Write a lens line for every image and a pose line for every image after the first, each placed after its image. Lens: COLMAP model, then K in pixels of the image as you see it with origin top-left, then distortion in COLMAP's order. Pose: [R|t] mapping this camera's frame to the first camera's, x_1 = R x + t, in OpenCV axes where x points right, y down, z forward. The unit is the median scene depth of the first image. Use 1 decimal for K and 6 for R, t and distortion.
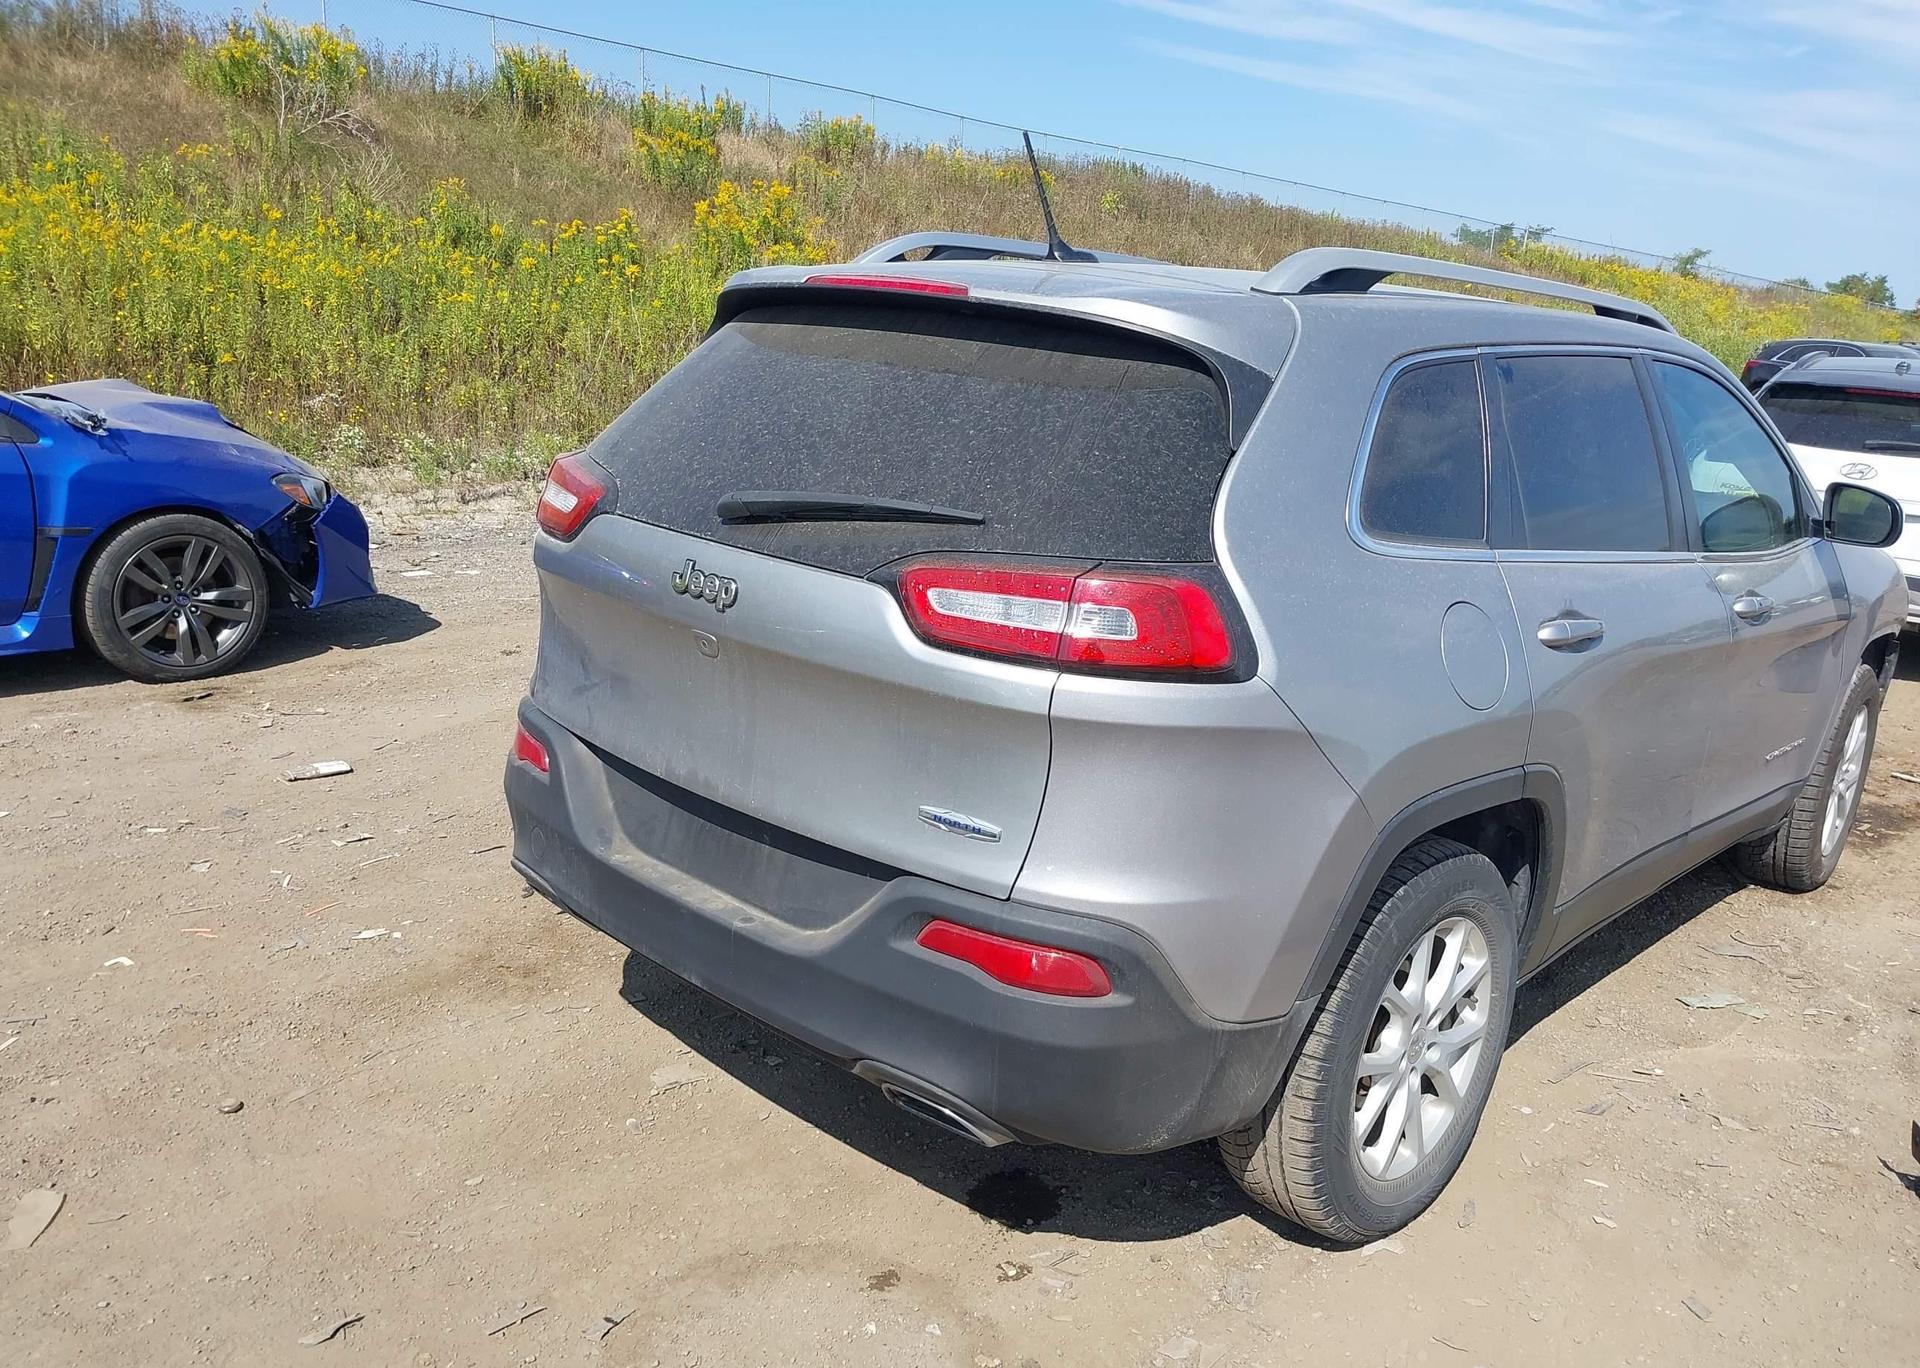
lens RADIAL K [[1556.7, 0, 959.1], [0, 1556.7, 690.3], [0, 0, 1]] dist [0.019145, -0.013079]
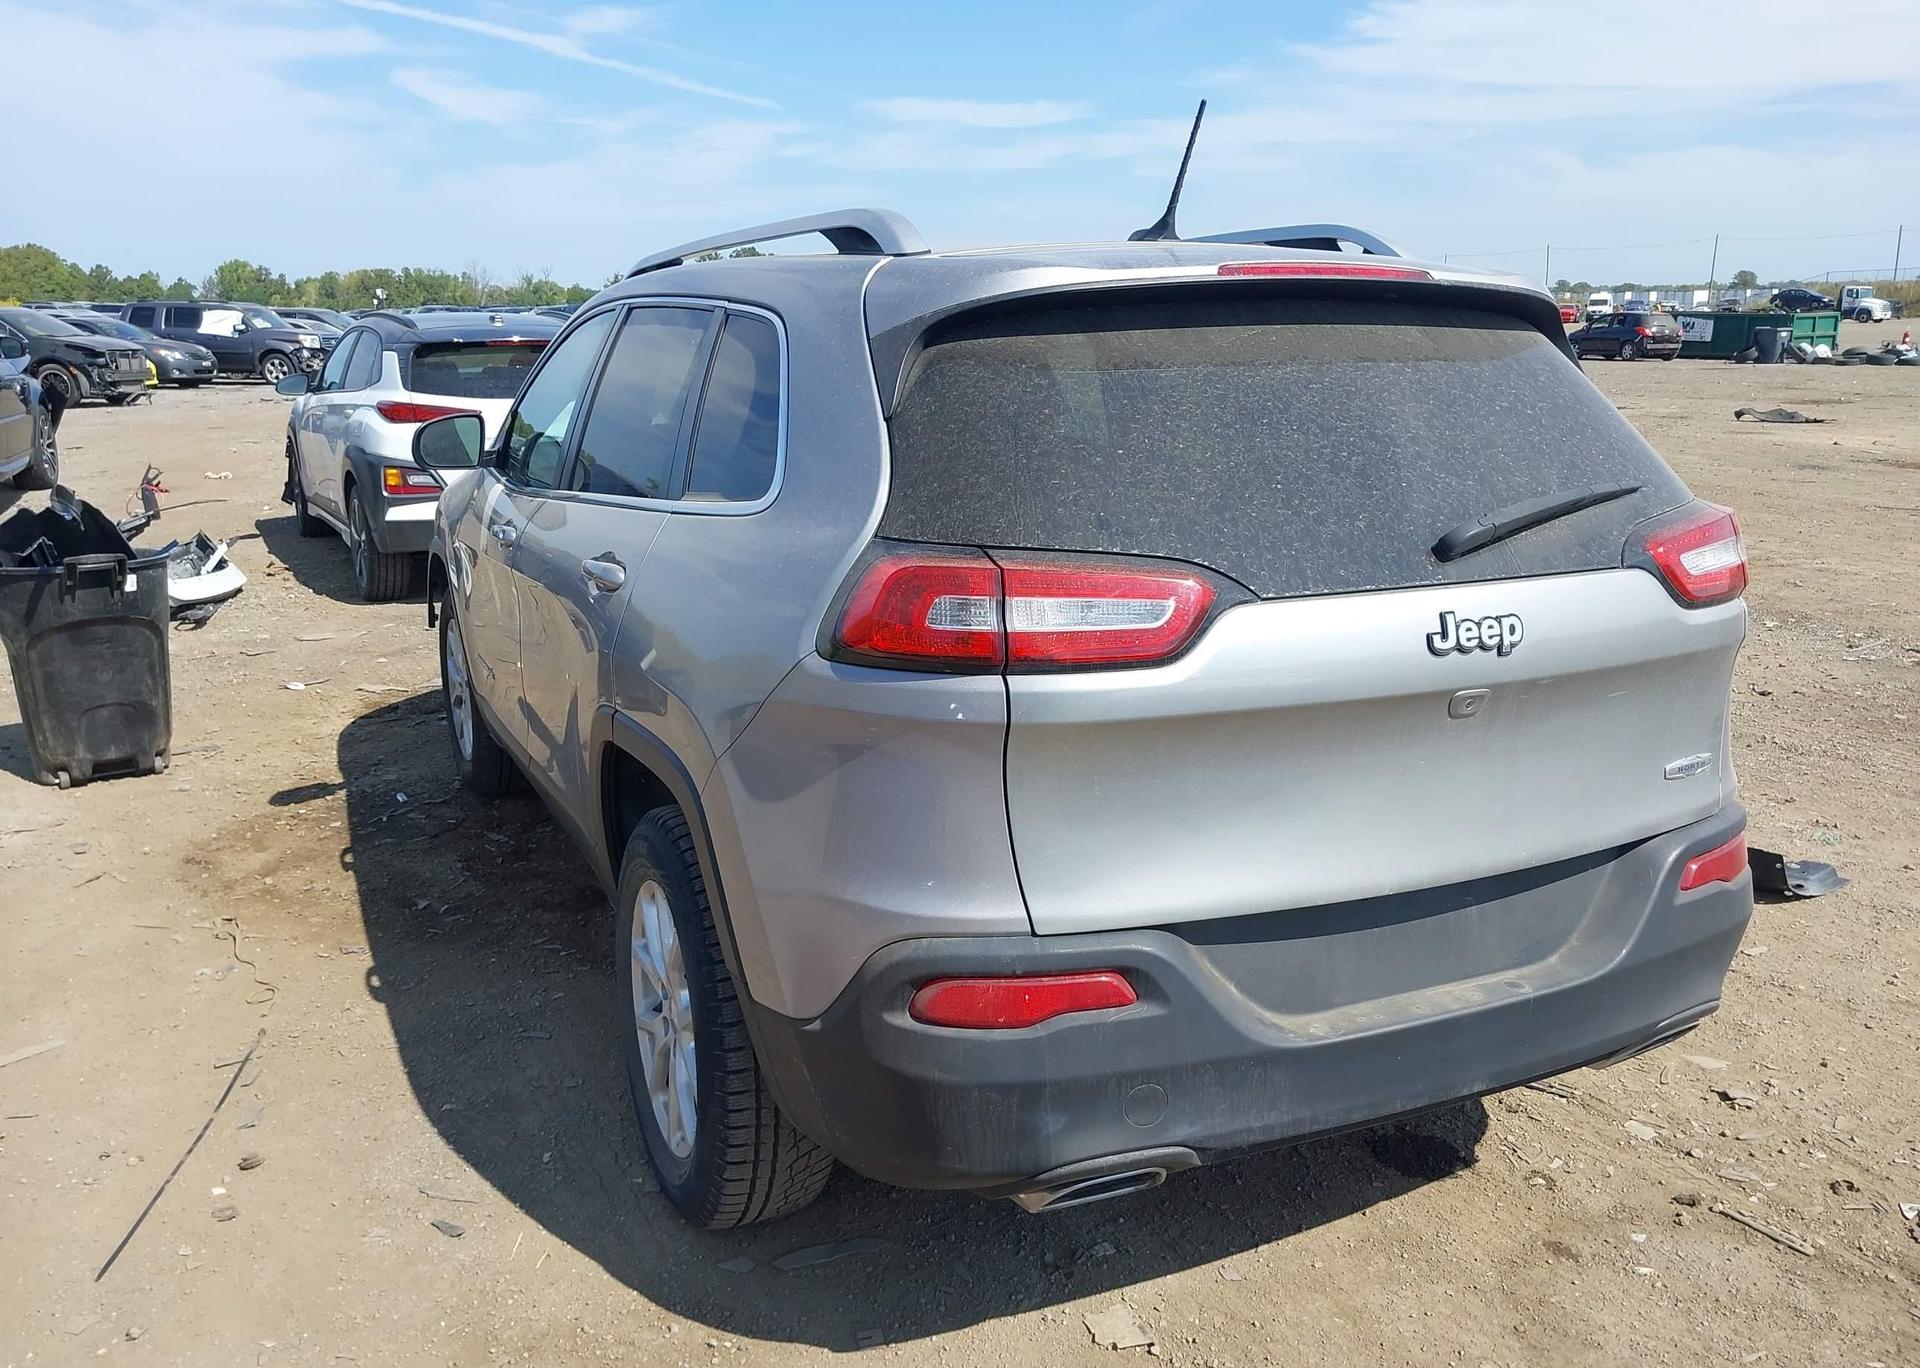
lens RADIAL K [[1556.1, 0, 960.0], [0, 1556.1, 684.0], [0, 0, 1]] dist [0.015742, -0.011023]
pose [[0.365555, -0.275314, 0.889141, -0.674356], [0.254267, 0.948458, 0.189144, -0.179842], [-0.895387, 0.156937, 0.416717, 0.594590]]
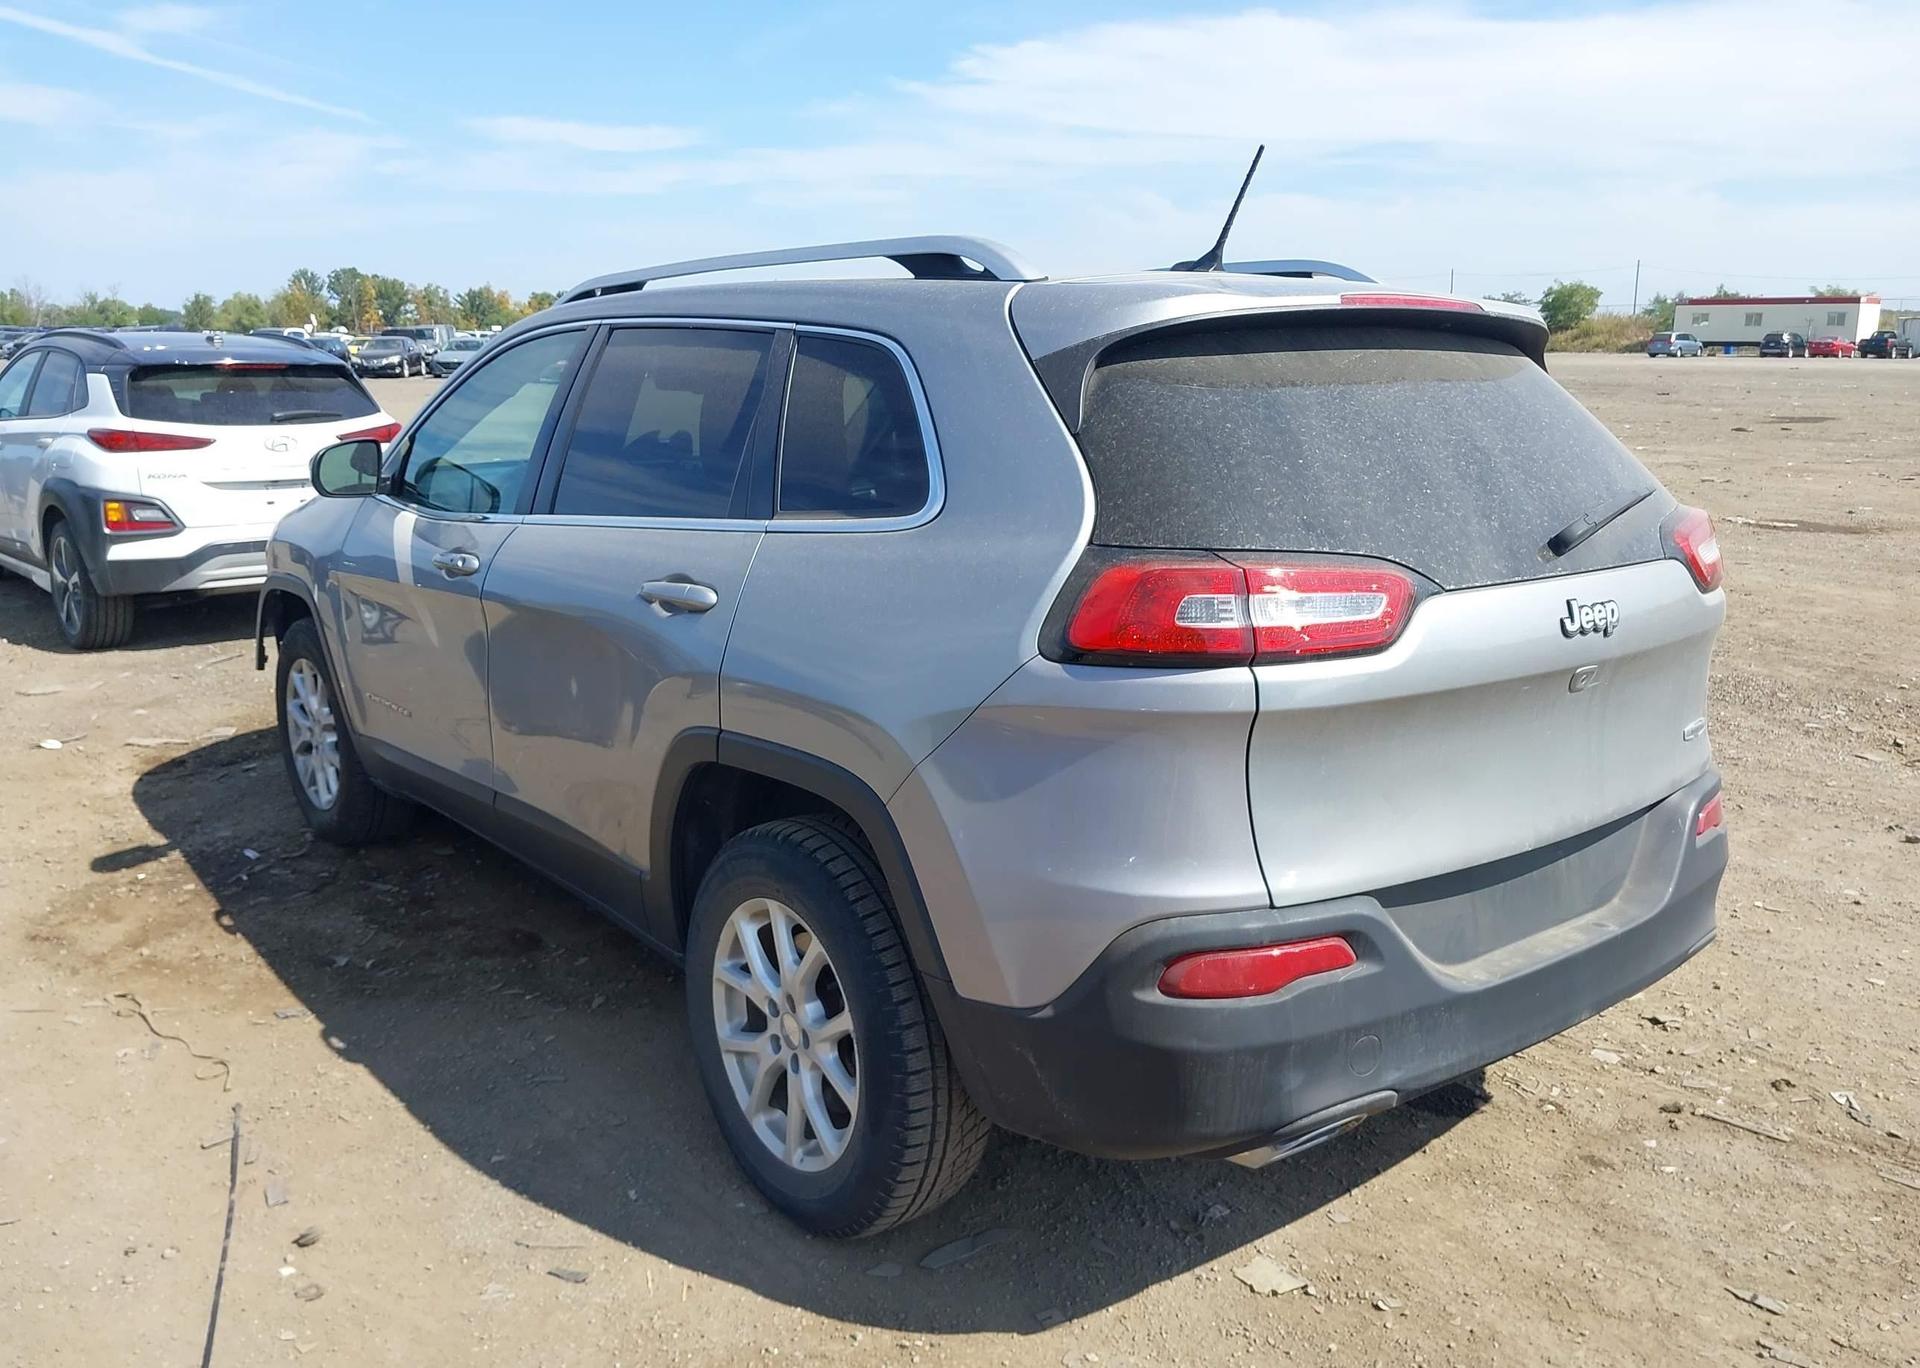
lens RADIAL K [[1566.2, 0, 960.0], [0, 1566.2, 684.0], [0, 0, 1]] dist [0.012410, -0.007570]
pose [[0.132675, -0.269828, 0.953724, -0.762193], [0.247513, 0.940765, 0.231729, -0.231994], [-0.959757, 0.205315, 0.191602, 0.789169]]
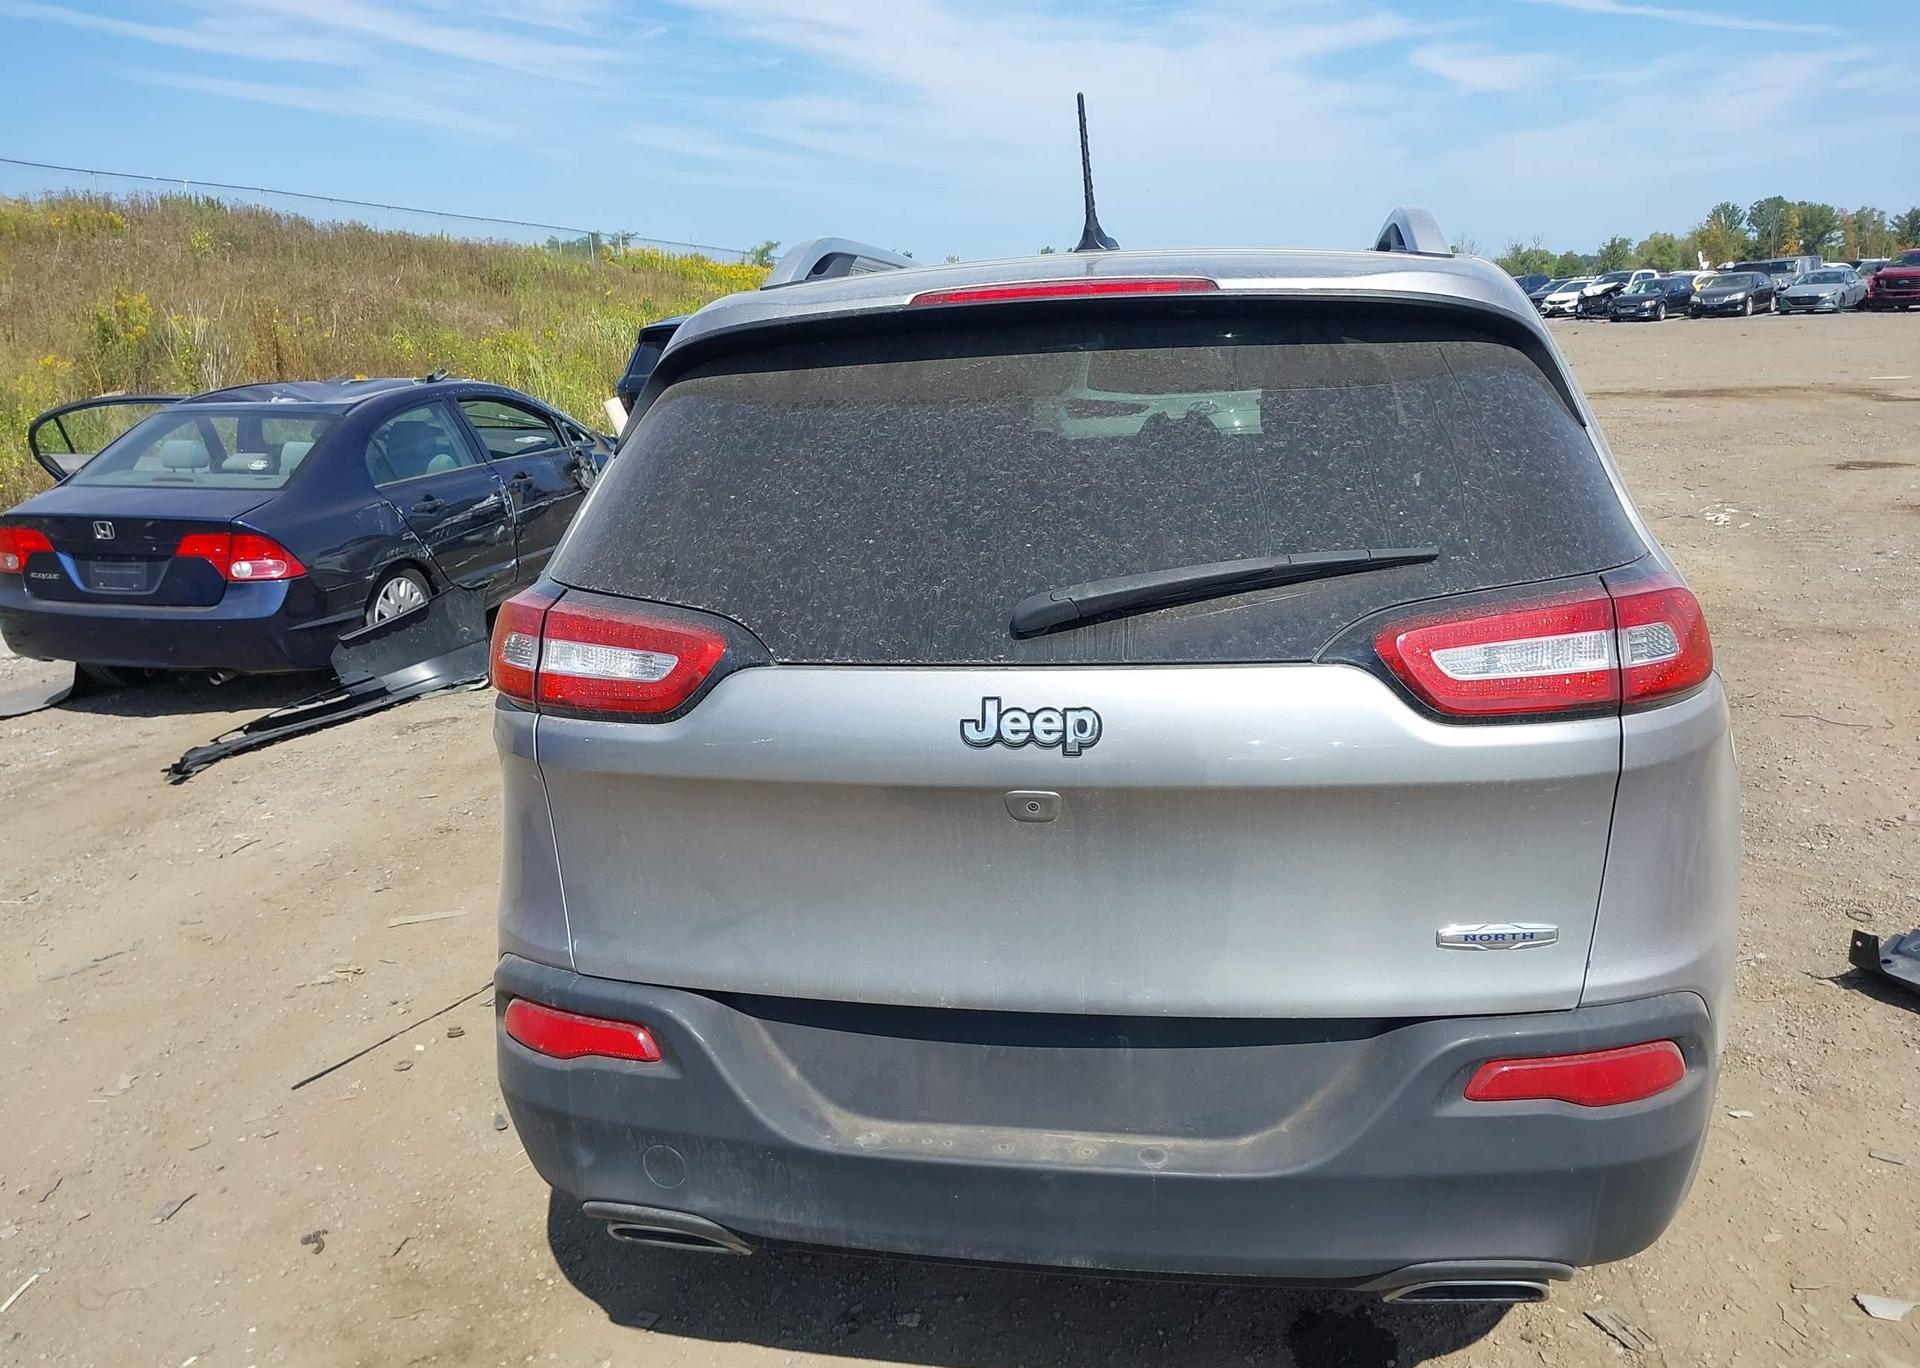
lens RADIAL K [[1550.5, 0, 965.8], [0, 1550.5, 680.5], [0, 0, 1]] dist [0.002230, -0.006441]
pose [[0.832204, -0.226794, 0.505965, -0.355930], [0.233808, 0.970962, 0.050660, -0.086191], [-0.502762, 0.076139, 0.861065, 0.266038]]
